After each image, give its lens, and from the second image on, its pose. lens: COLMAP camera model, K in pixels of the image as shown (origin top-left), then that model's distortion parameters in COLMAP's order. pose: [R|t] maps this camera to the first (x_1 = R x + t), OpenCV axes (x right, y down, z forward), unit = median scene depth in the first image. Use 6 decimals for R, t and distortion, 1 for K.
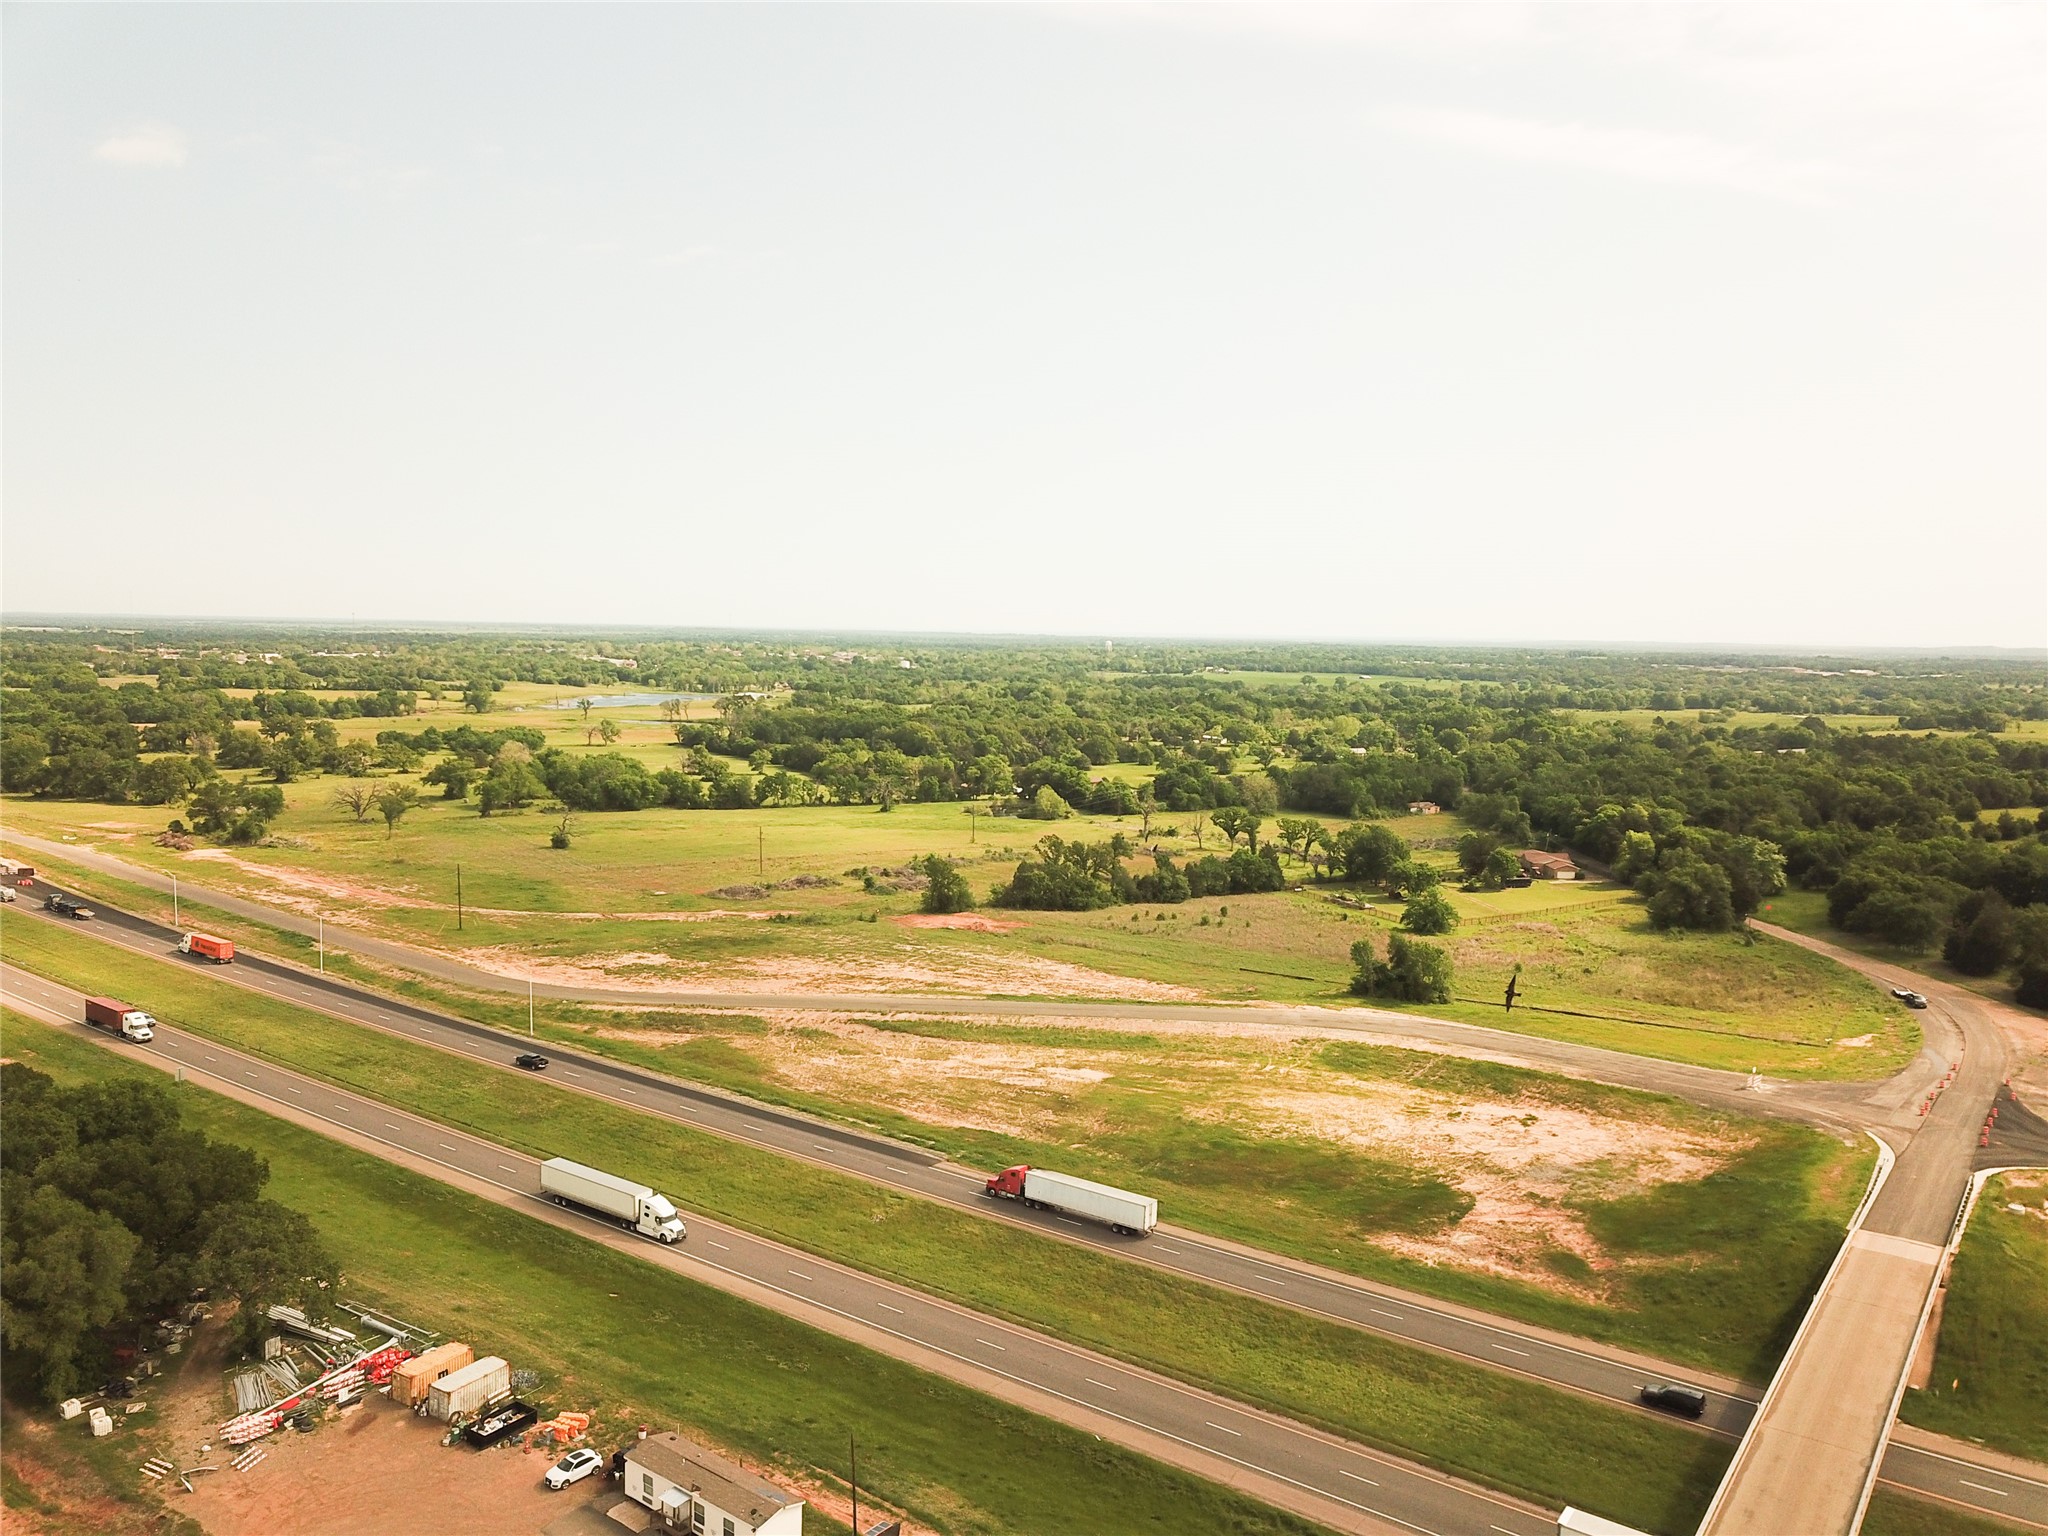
lens RADIAL K [[1549.6, 0, 1026.6], [0, 1549.6, 702.6], [0, 0, 1]] dist [0.103814, -0.190735]
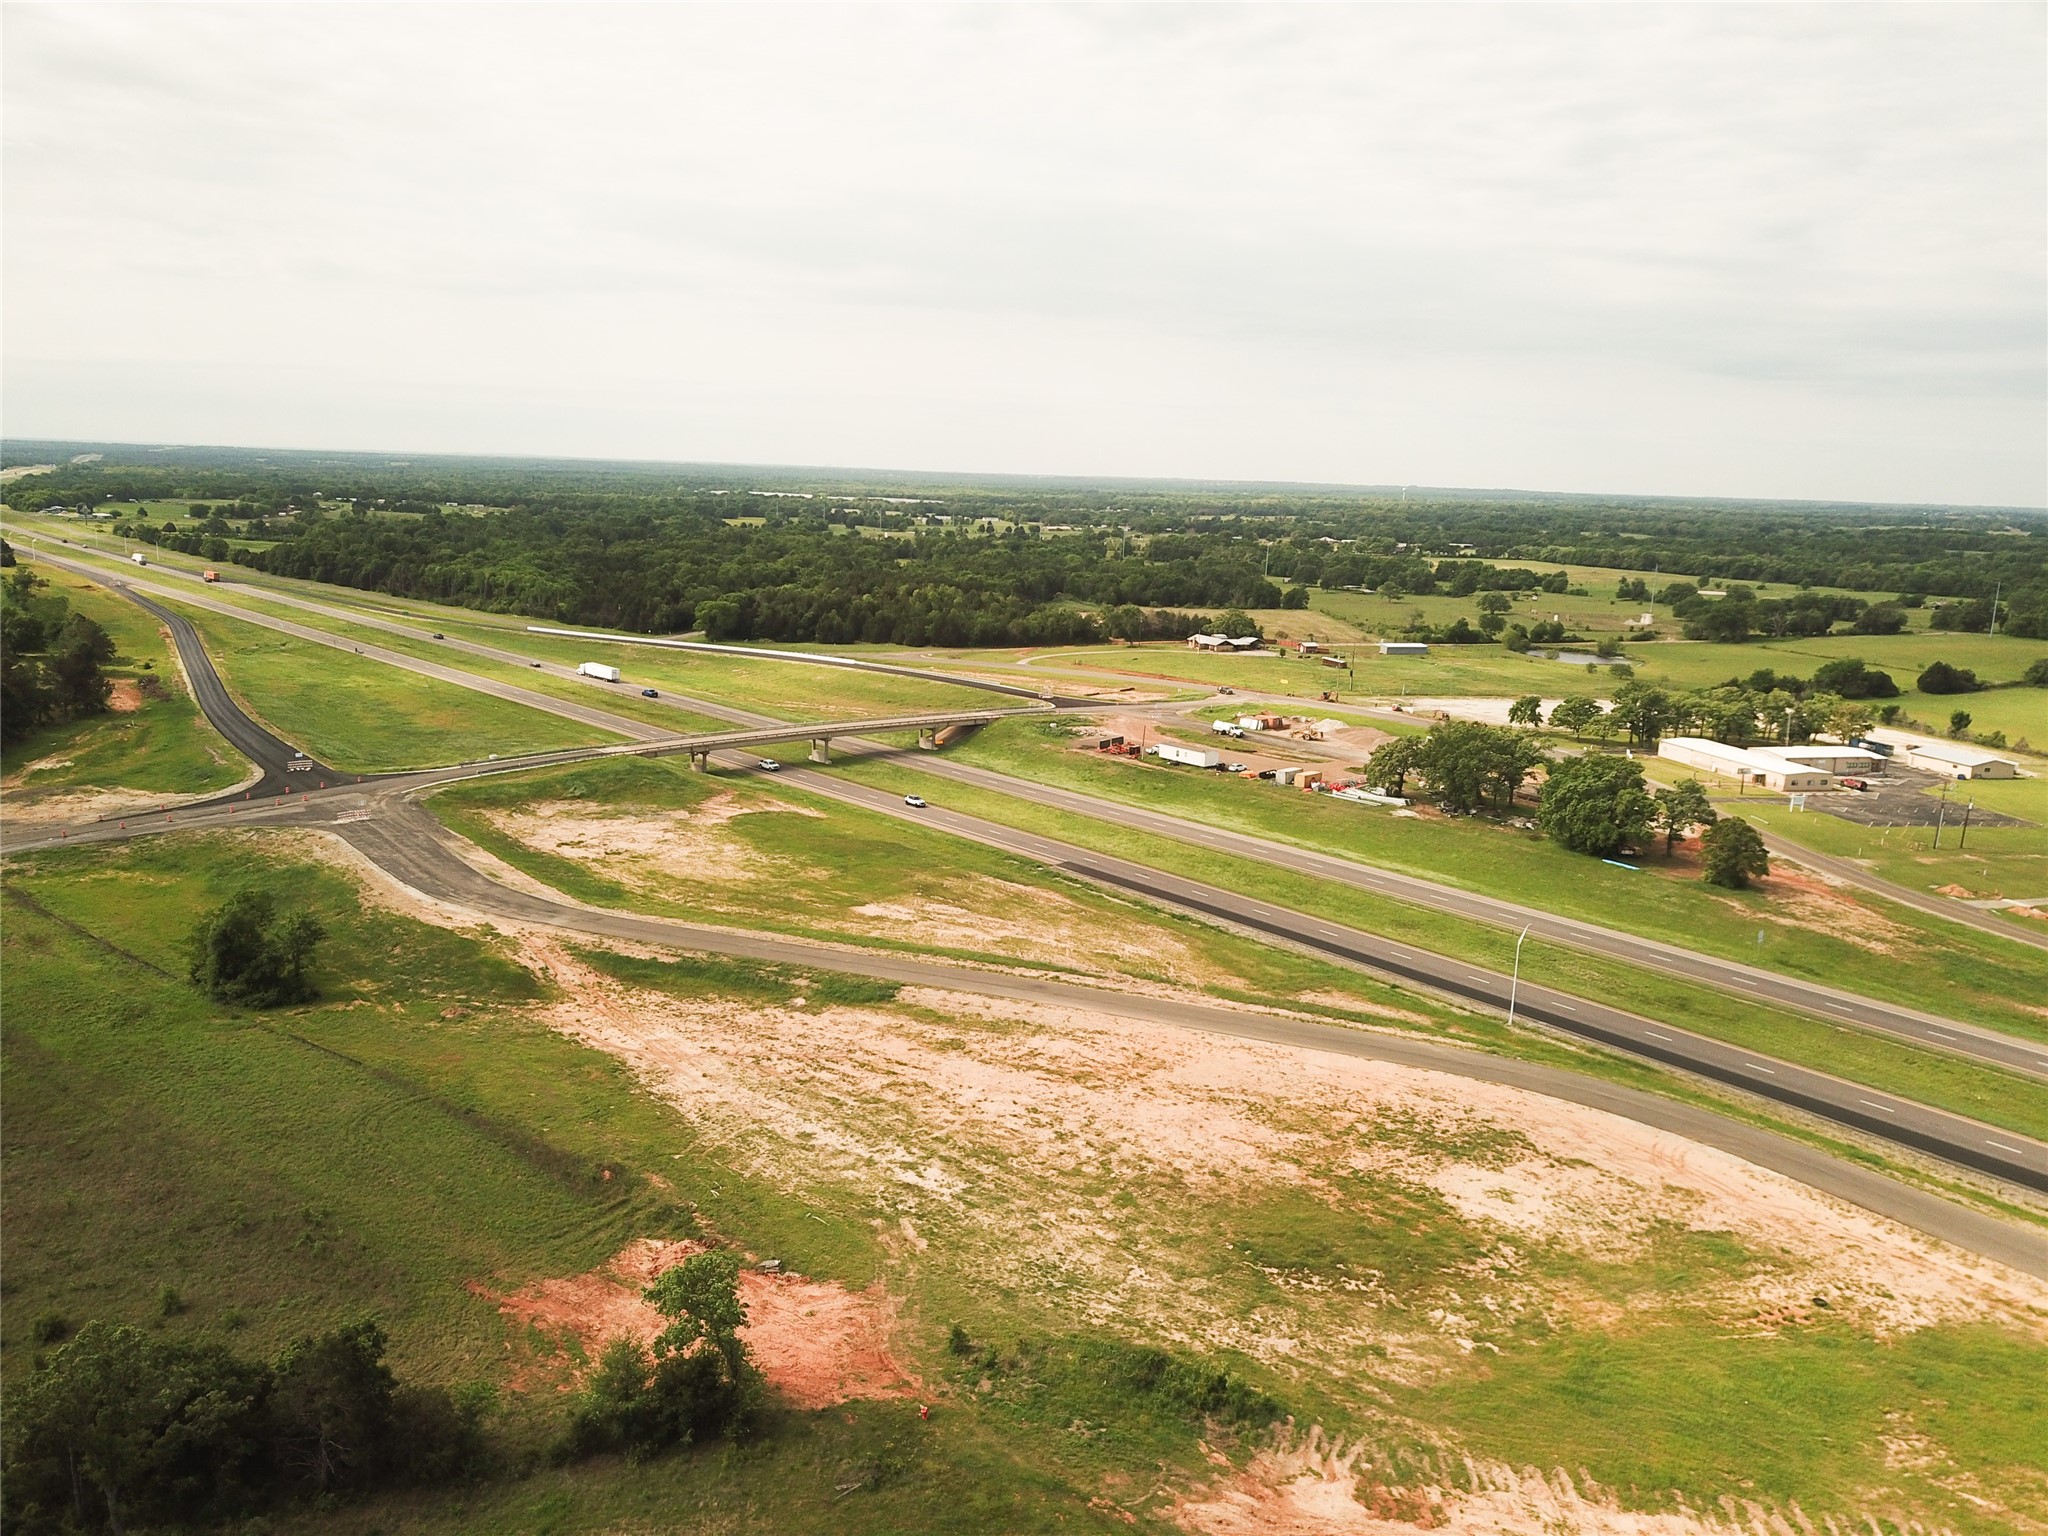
lens RADIAL K [[1563.7, 0, 1018.5], [0, 1563.7, 770.6], [0, 0, 1]] dist [0.017517, -0.011393]
pose [[-0.972255, -0.095897, 0.213363, -0.154016], [-0.042548, 0.969390, 0.241810, -0.055594], [-0.230021, 0.226023, -0.946575, 1.155111]]
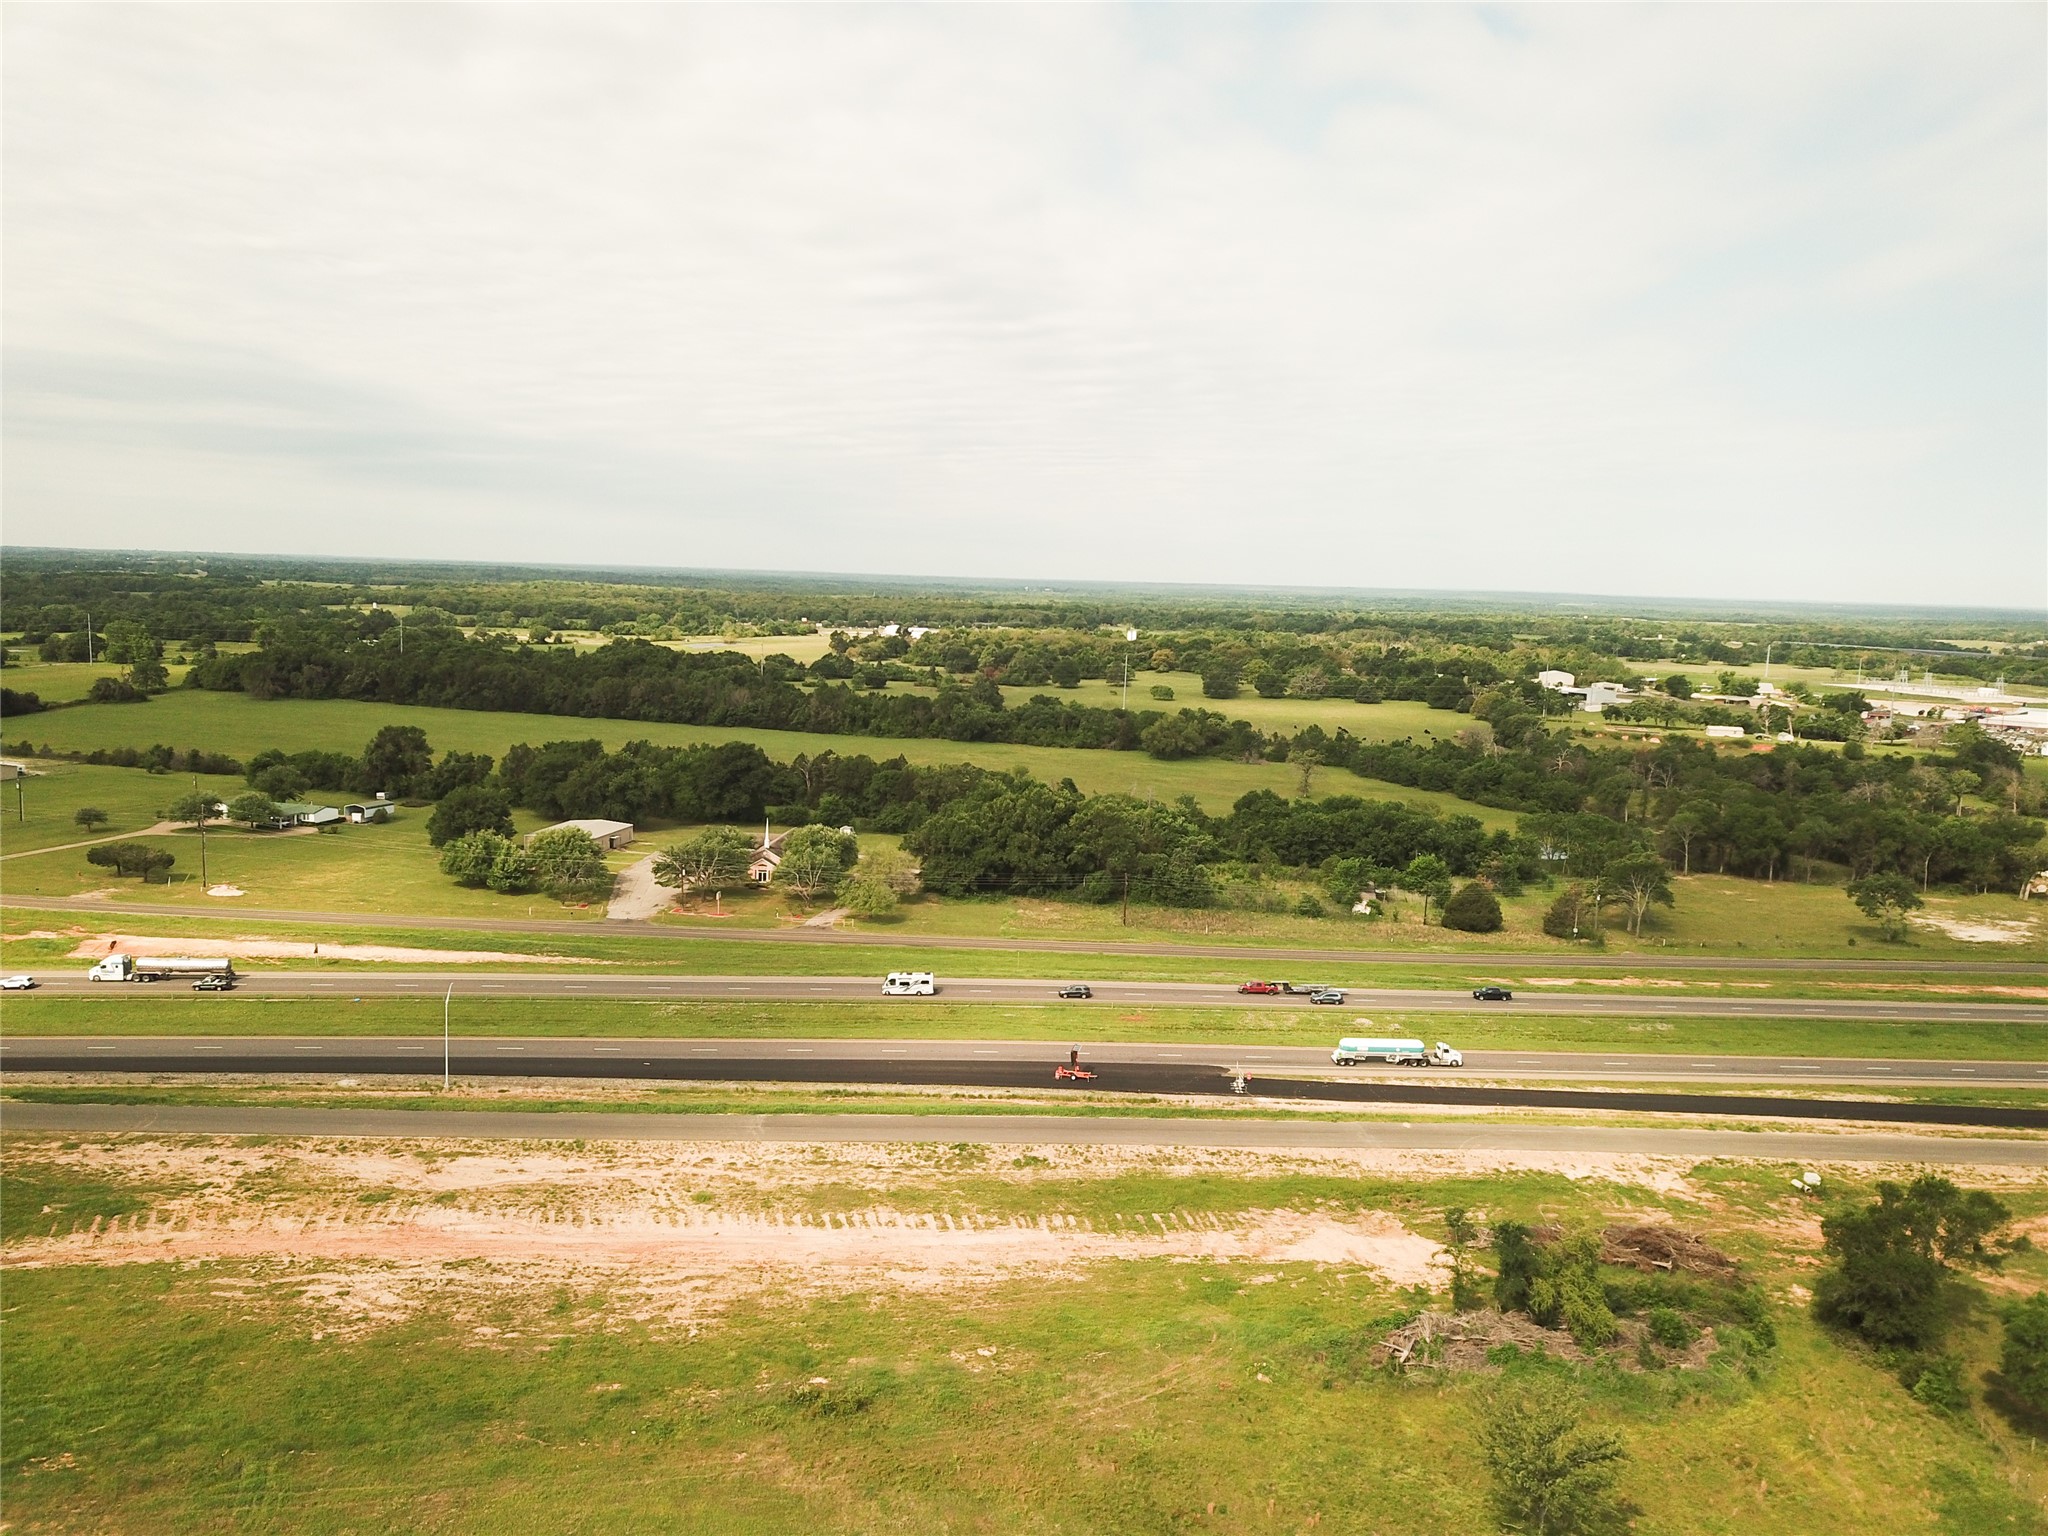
lens RADIAL K [[1571.7, 0, 1019.8], [0, 1571.7, 744.6], [0, 0, 1]] dist [0.003921, 0.005839]
pose [[-0.701307, 0.035864, -0.711956, -0.252240], [-0.080273, 0.988408, 0.128862, -0.063430], [0.708325, 0.147523, -0.690299, 1.344655]]
